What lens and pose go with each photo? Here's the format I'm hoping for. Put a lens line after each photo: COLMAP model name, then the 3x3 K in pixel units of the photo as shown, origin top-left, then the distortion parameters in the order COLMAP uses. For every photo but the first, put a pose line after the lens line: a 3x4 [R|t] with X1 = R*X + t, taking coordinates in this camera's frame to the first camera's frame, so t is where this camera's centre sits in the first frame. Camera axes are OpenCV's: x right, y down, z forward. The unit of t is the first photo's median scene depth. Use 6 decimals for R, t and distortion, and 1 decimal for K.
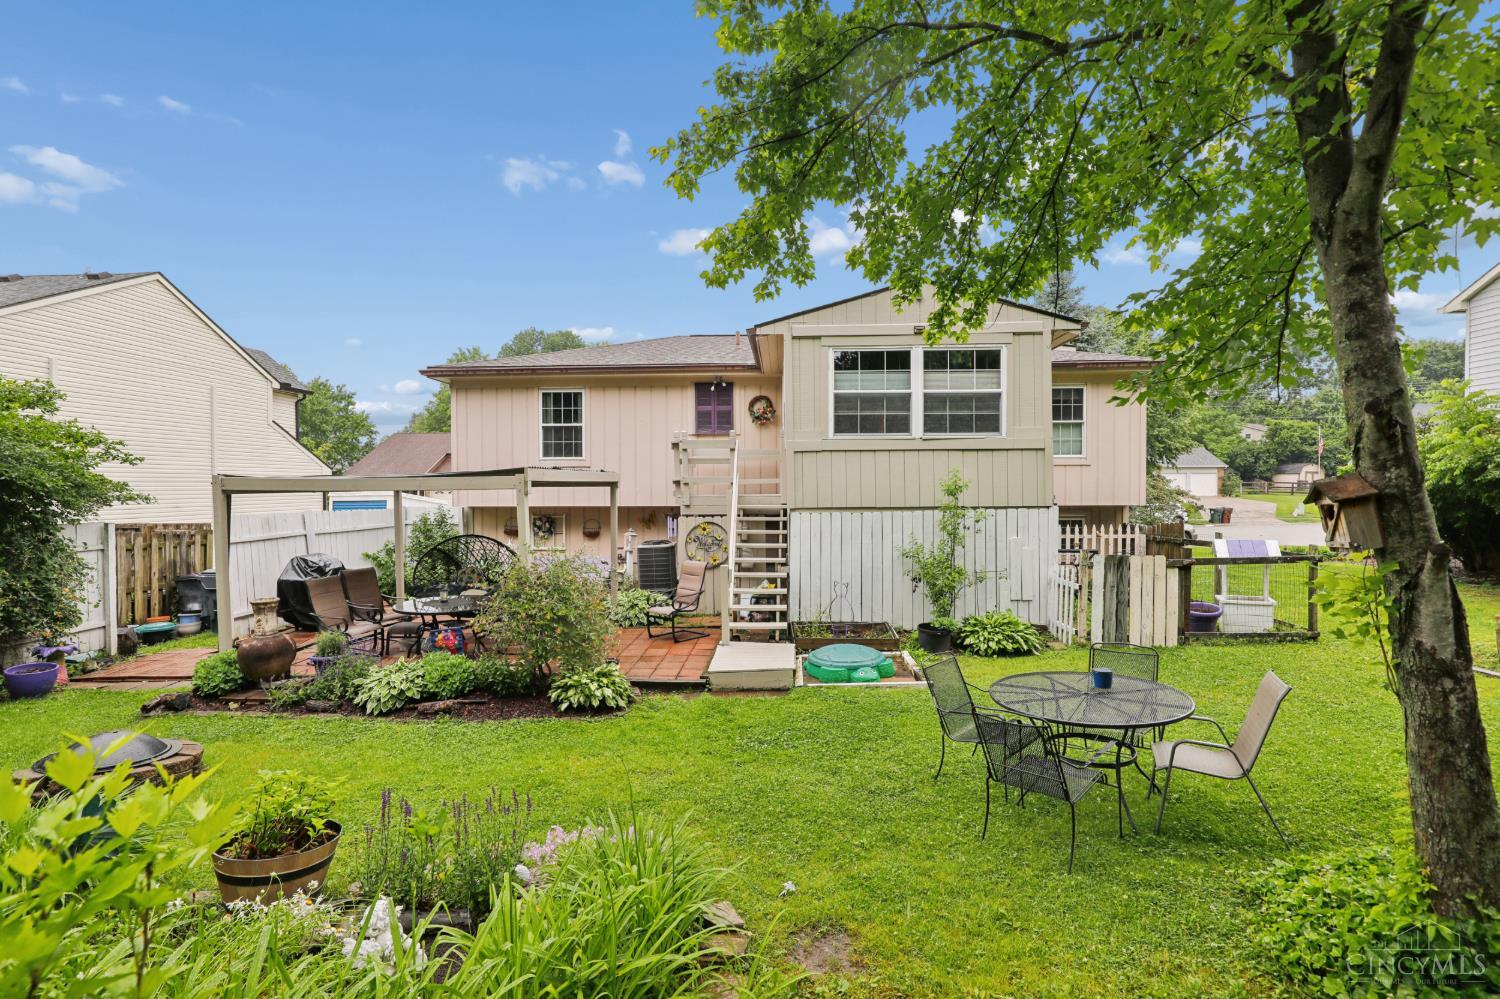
lens RADIAL K [[693.1, 0, 772.7], [0, 693.1, 493.2], [0, 0, 1]] dist [-0.036554, 0.007271]
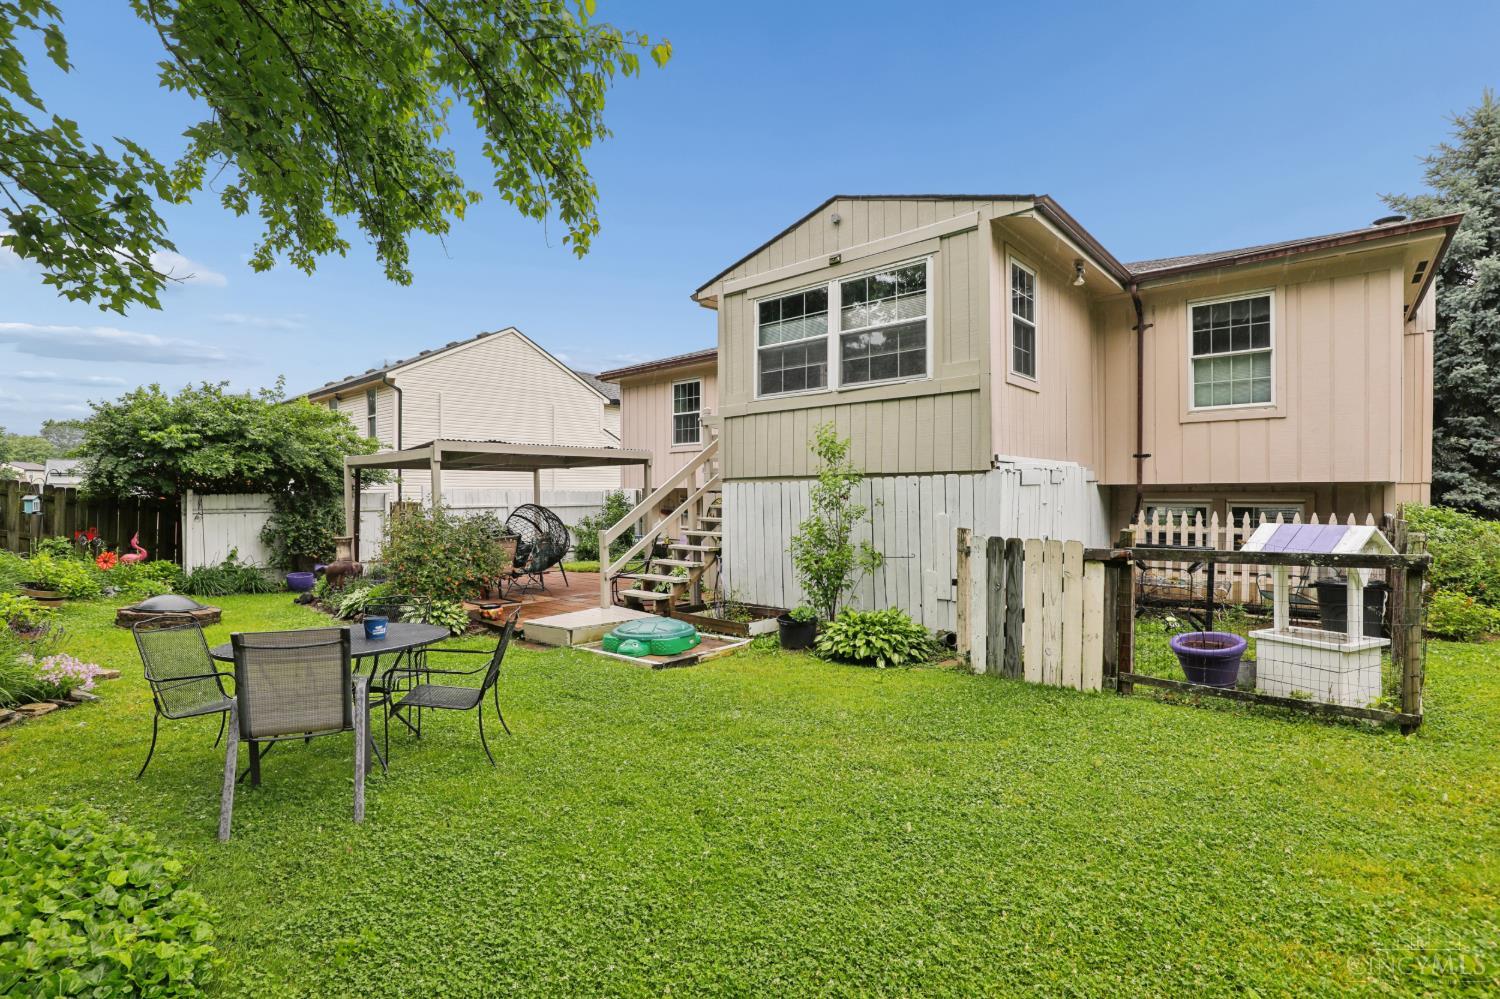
lens RADIAL K [[693.1, 0, 744.7], [0, 693.1, 496.9], [0, 0, 1]] dist [-0.036554, 0.007271]
pose [[0.775895, 0.004662, -0.630845, 0.646712], [-0.005657, 0.999984, 0.000433, 0.046482], [0.630837, 0.003233, 0.775909, 0.292979]]
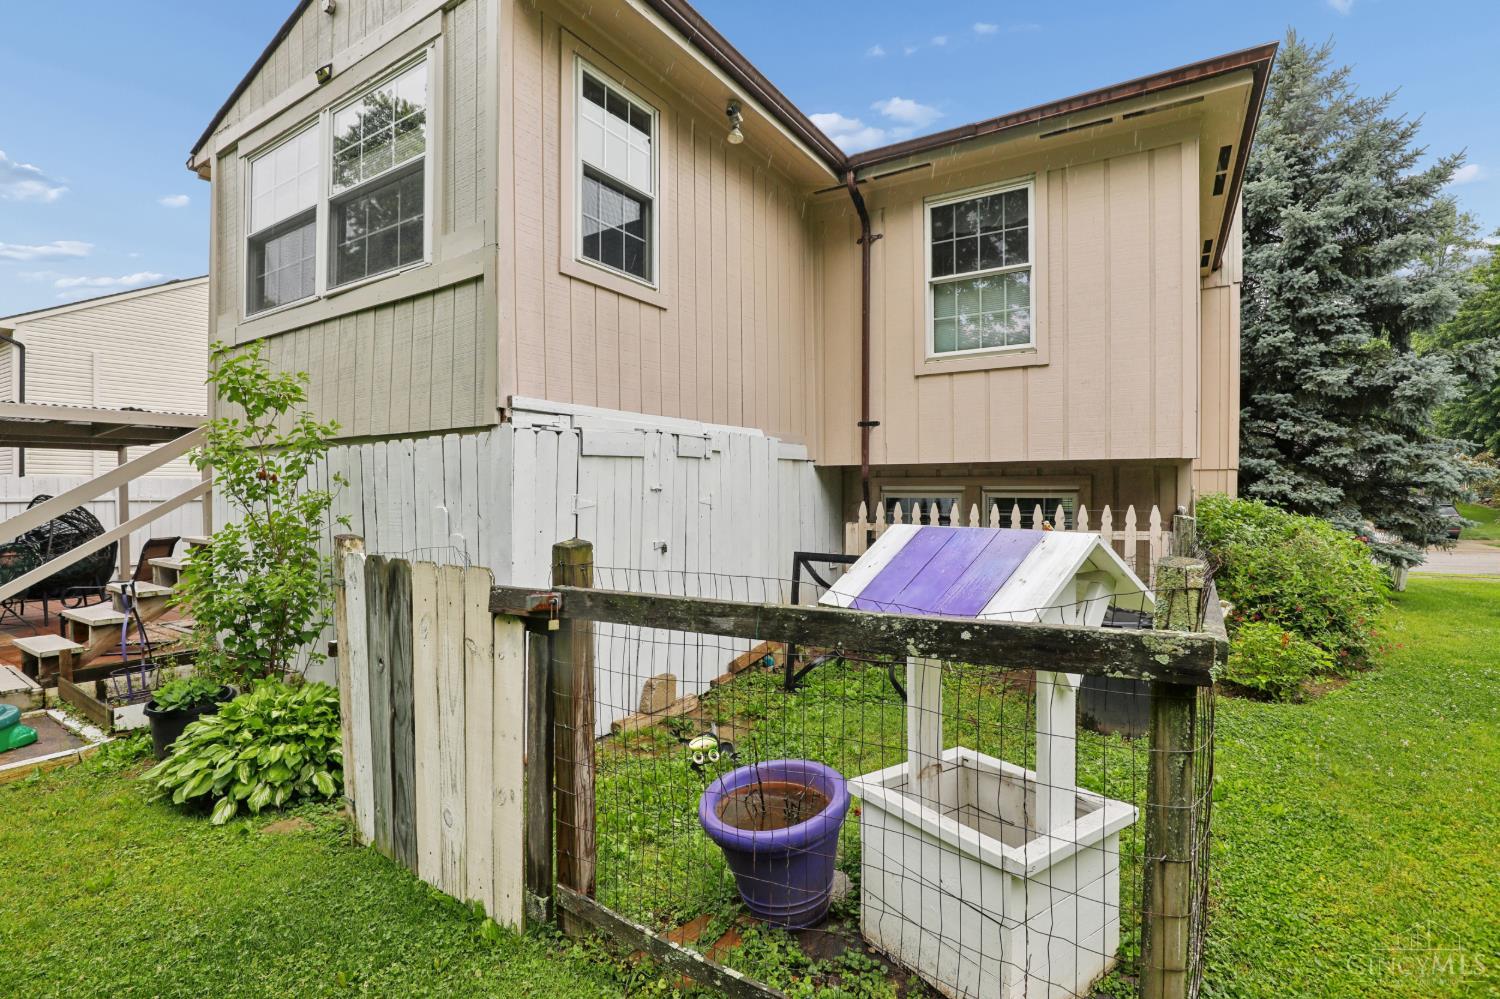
lens RADIAL K [[693.1, 0, 748.2], [0, 693.1, 492.1], [0, 0, 1]] dist [-0.036554, 0.007271]
pose [[0.871740, 0.003804, -0.489953, 0.699268], [-0.006203, 0.999975, -0.003274, 0.055182], [0.489929, 0.005893, 0.871743, 0.730917]]
